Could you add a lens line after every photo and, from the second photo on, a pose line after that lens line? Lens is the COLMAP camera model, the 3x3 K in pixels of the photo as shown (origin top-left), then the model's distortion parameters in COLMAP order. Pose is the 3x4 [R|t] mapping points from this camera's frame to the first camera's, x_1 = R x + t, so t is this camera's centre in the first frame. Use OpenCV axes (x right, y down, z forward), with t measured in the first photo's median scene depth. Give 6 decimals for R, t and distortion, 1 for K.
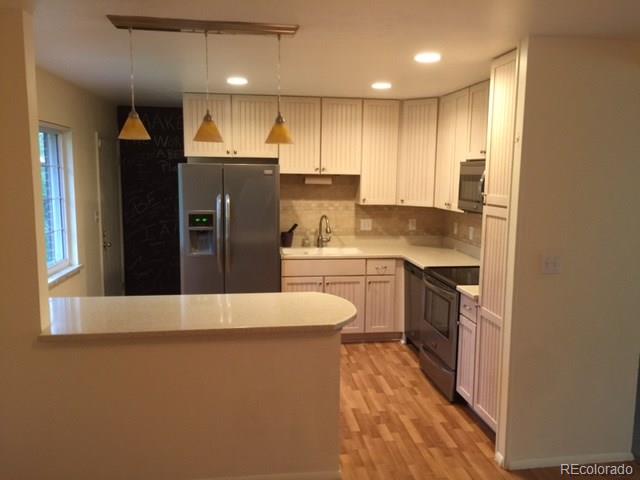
lens RADIAL K [[539.1, 0, 320.3], [0, 539.1, 240.8], [0, 0, 1]] dist [0.006388, -0.029673]
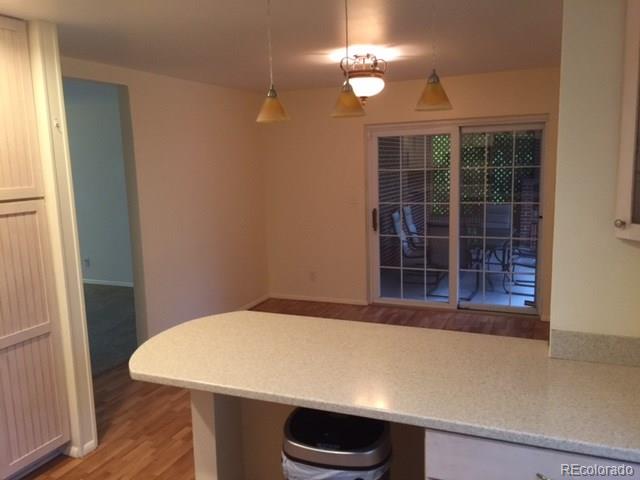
lens RADIAL K [[539.1, 0, 320.1], [0, 539.1, 240.0], [0, 0, 1]] dist [0.006388, -0.029673]
pose [[-0.859373, -0.066144, 0.507053, -0.517550], [0.083649, 0.960057, 0.267007, -0.194482], [-0.504461, 0.271873, -0.819514, 1.504771]]
